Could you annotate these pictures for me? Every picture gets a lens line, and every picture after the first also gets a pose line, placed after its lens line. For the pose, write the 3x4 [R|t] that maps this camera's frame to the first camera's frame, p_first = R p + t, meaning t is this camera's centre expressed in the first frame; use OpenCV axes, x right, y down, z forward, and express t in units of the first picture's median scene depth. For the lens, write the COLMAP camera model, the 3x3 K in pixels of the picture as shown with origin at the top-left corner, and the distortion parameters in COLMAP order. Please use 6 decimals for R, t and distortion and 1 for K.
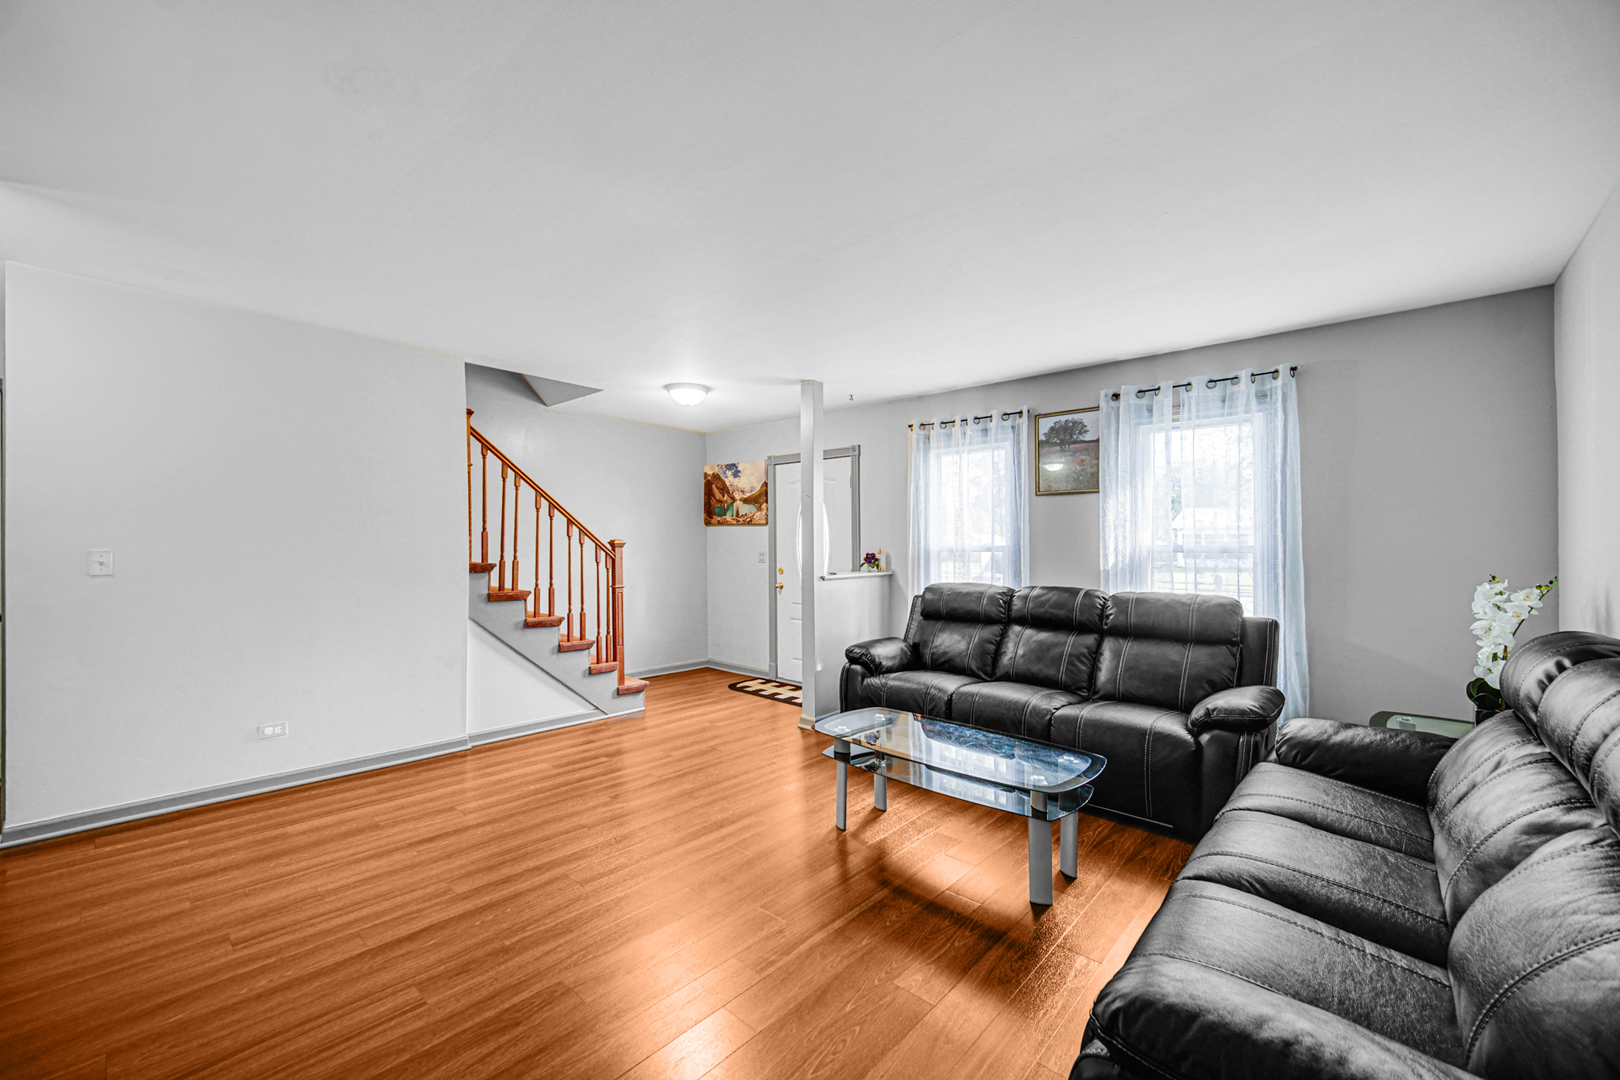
lens RADIAL K [[647.7, 0, 806.4], [0, 647.7, 547.7], [0, 0, 1]] dist [-0.000411, 0.000205]
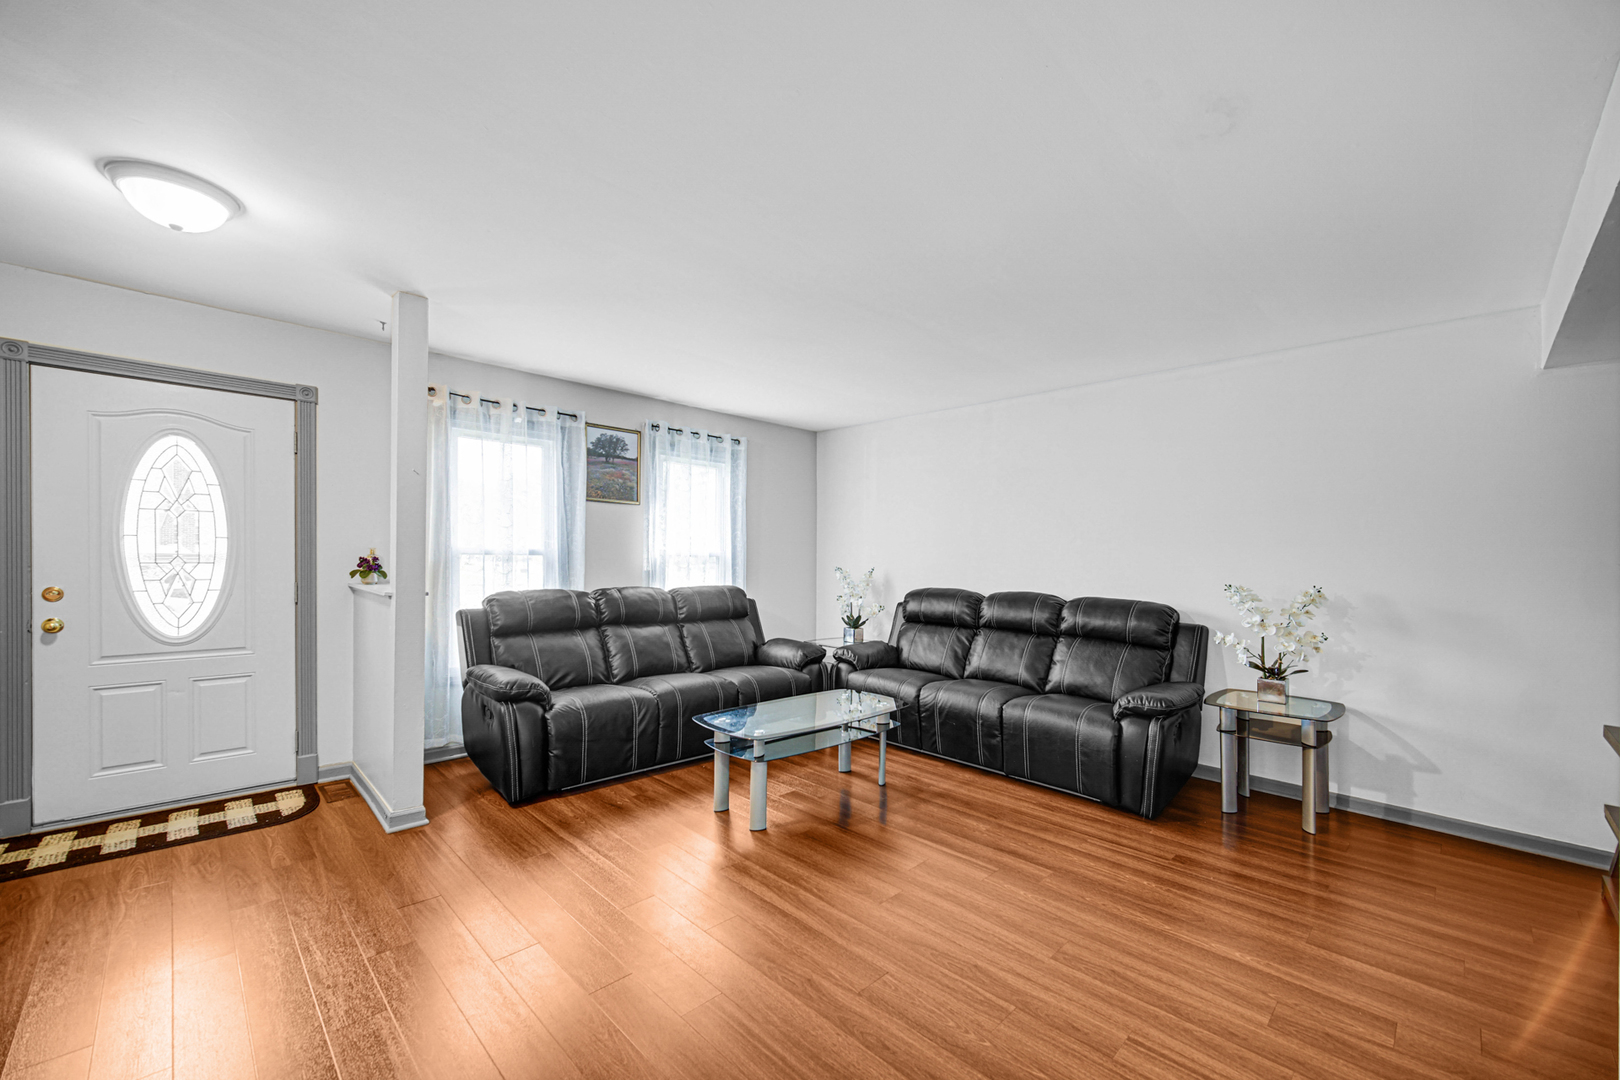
lens RADIAL K [[647.7, 0, 799.8], [0, 647.7, 546.7], [0, 0, 1]] dist [-0.000411, 0.000205]
pose [[0.065011, 0.011308, 0.997821, -0.676797], [-0.008879, 0.999903, -0.010753, 0.000979], [-0.997845, -0.008161, 0.065105, 0.613353]]
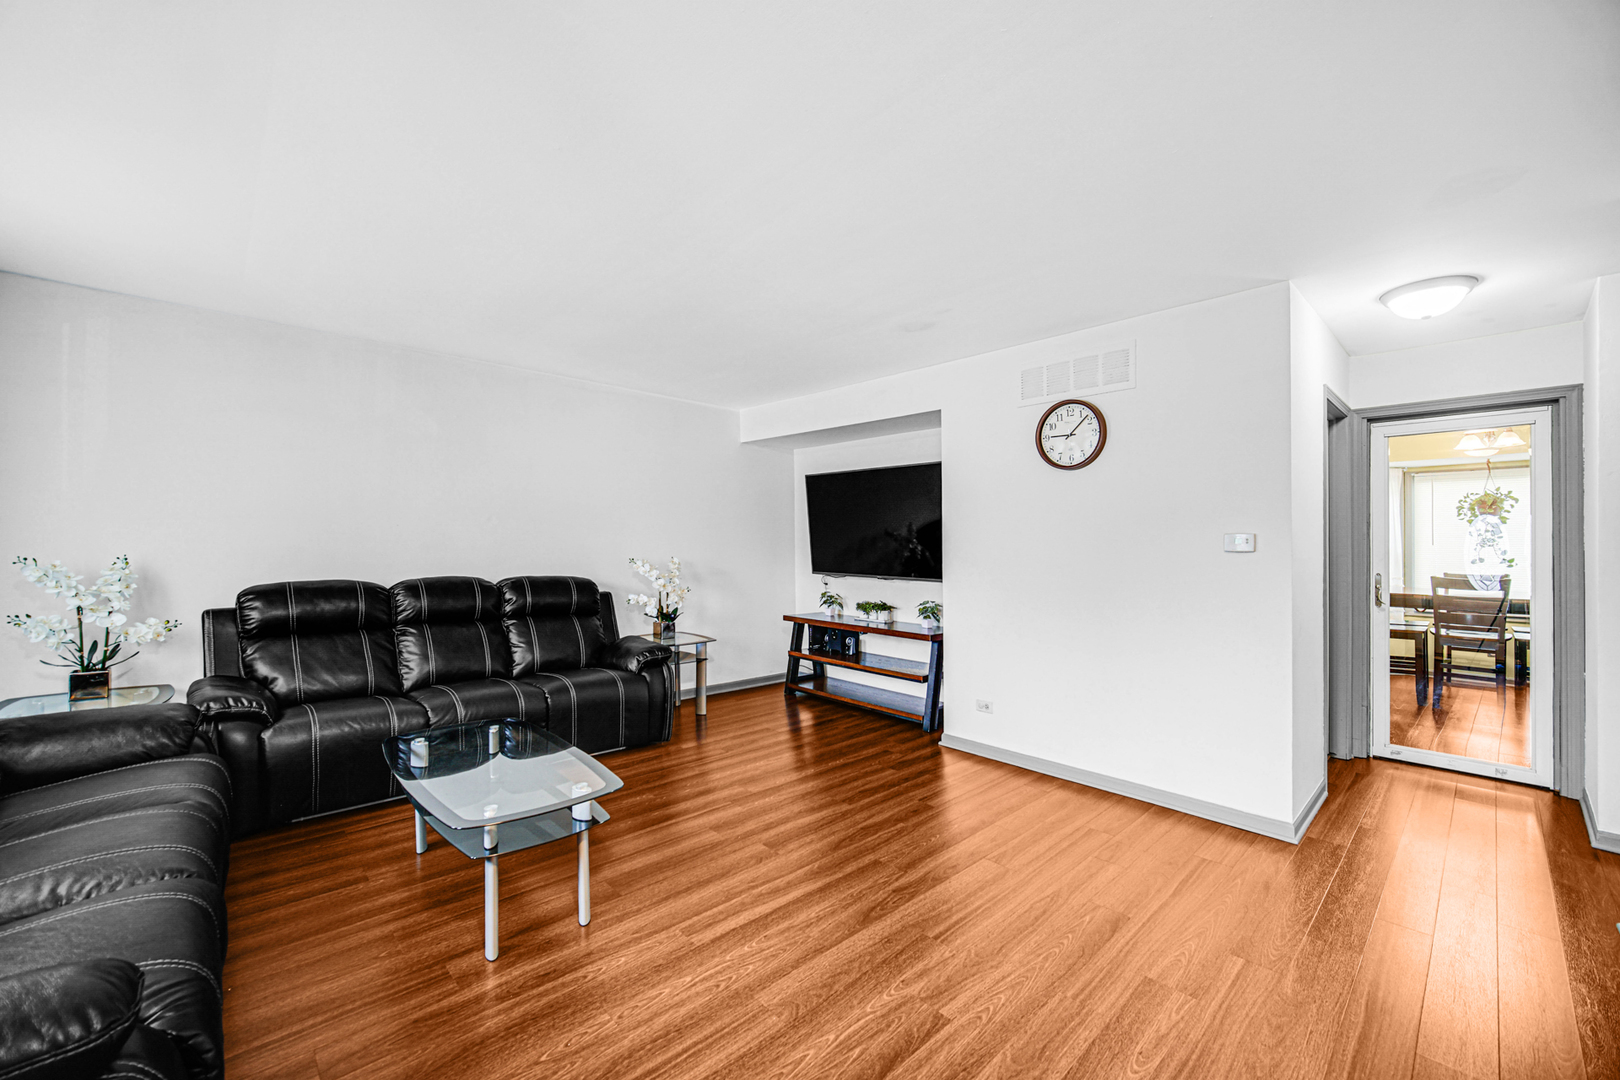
lens RADIAL K [[647.7, 0, 803.4], [0, 647.7, 541.6], [0, 0, 1]] dist [-0.000411, 0.000205]
pose [[-0.995699, -0.004812, 0.092519, -0.187989], [-0.005181, 0.999980, -0.003746, 0.011994], [-0.092499, -0.004209, -0.995704, 1.182243]]
